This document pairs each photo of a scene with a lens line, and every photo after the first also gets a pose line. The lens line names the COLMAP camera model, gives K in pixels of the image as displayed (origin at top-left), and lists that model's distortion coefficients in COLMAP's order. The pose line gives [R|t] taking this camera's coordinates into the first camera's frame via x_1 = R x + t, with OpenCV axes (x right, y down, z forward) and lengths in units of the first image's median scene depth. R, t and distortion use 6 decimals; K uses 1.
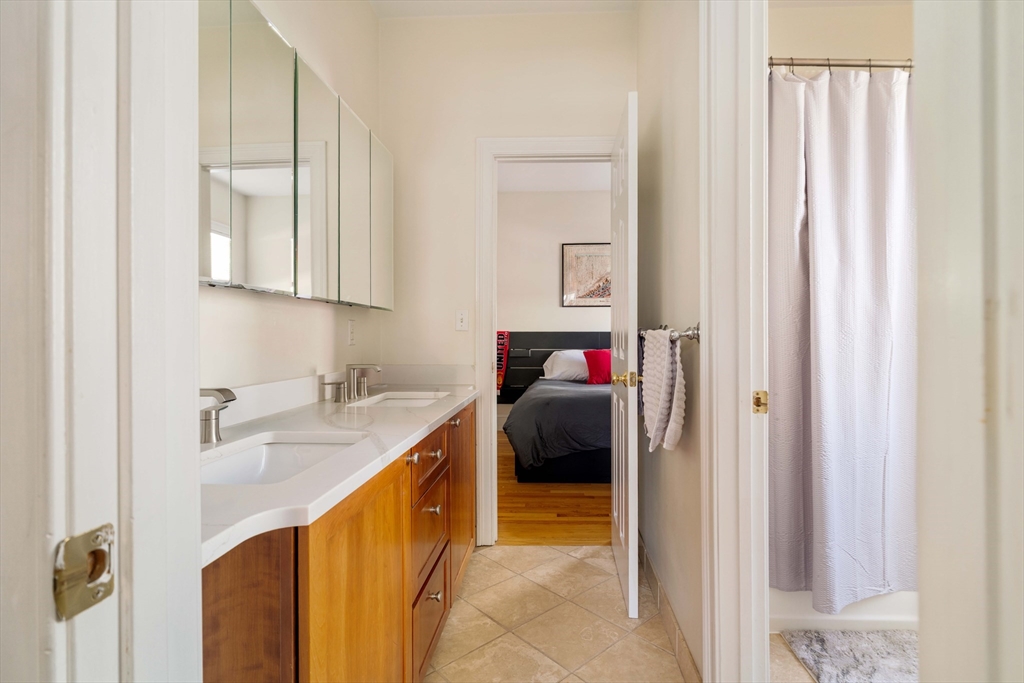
lens RADIAL K [[473.2, 0, 514.9], [0, 473.2, 336.5], [0, 0, 1]] dist [-0.002140, 0.000633]
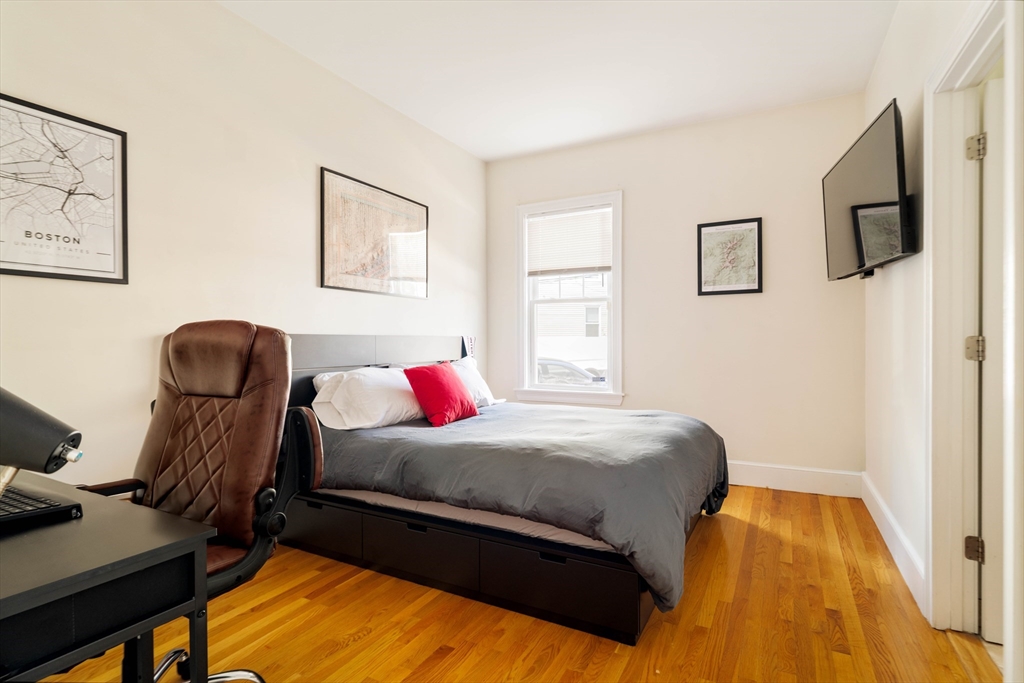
lens RADIAL K [[517.1, 0, 511.3], [0, 517.1, 340.2], [0, 0, 1]] dist [0.006983, 0.001181]
pose [[0.397748, -0.000008, 0.917495, -0.308247], [-0.000008, 1.000000, 0.000012, -0.003894], [-0.917495, -0.000012, 0.397748, 0.523506]]
